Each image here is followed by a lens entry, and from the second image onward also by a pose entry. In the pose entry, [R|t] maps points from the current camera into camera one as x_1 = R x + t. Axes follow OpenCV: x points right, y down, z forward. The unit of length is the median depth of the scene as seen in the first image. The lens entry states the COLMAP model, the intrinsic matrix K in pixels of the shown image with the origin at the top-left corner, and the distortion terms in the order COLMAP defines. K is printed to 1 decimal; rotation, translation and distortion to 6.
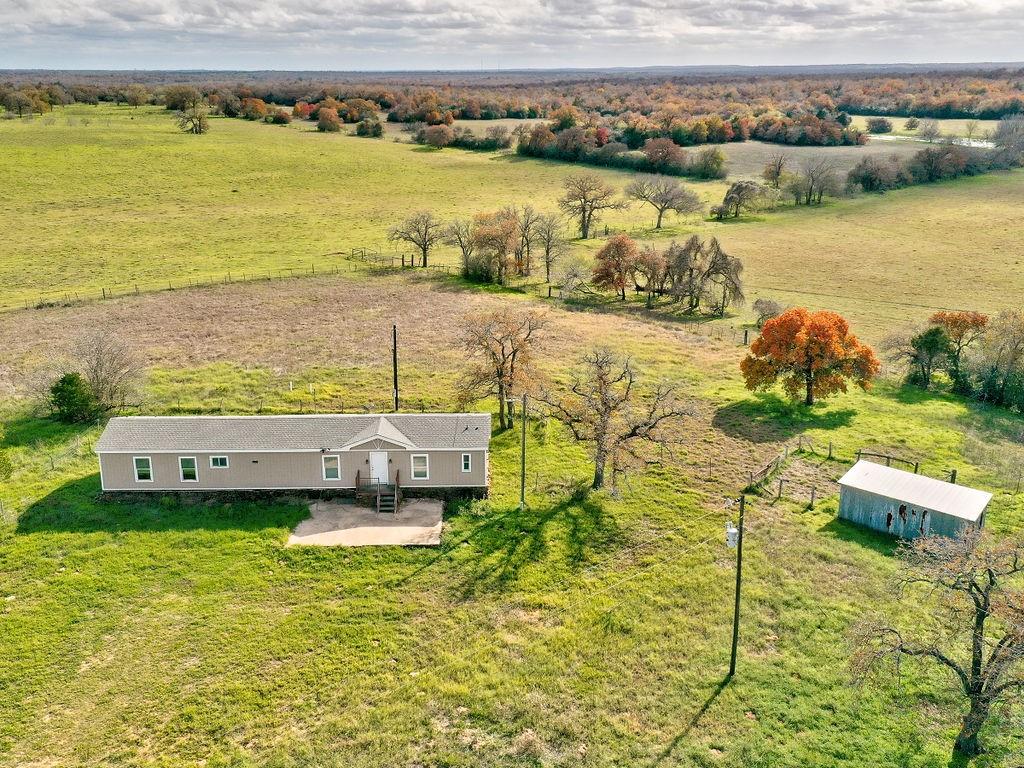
lens RADIAL K [[911.4, 0, 515.4], [0, 911.4, 383.9], [0, 0, 1]] dist [0.016188, 0.009815]
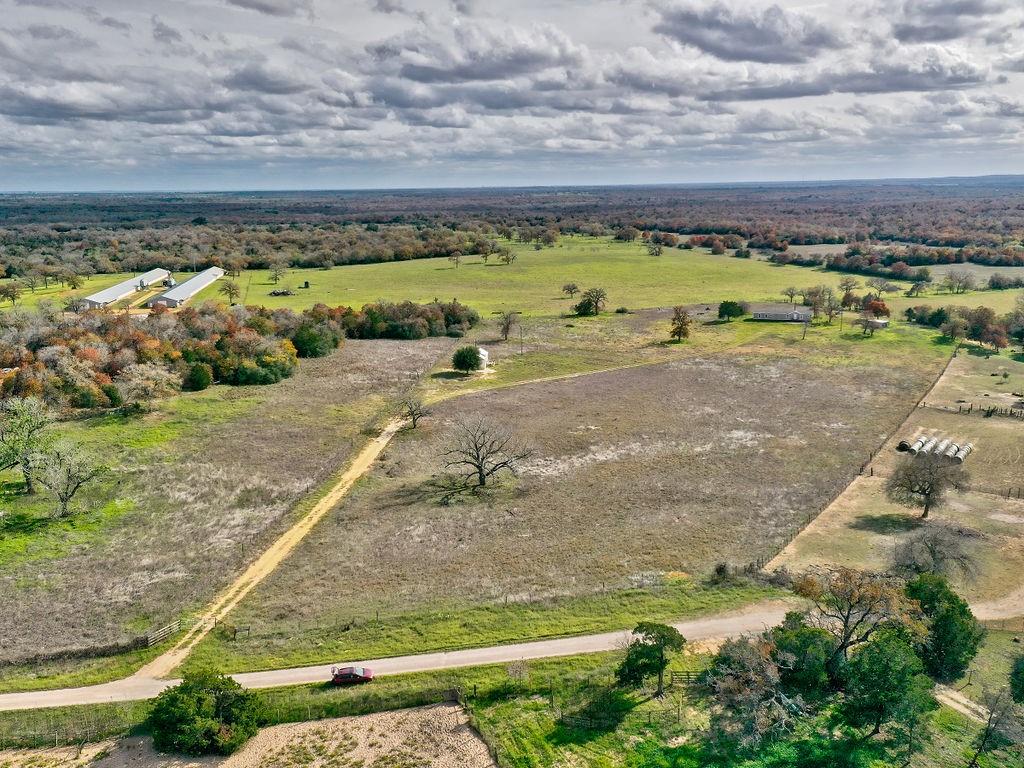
lens RADIAL K [[911.4, 0, 515.4], [0, 911.4, 383.9], [0, 0, 1]] dist [0.016188, 0.009815]
pose [[0.945263, 0.057256, -0.321247, 0.014444], [-0.093118, 0.990880, -0.097393, 0.221977], [0.312741, 0.121976, 0.941974, -0.920186]]
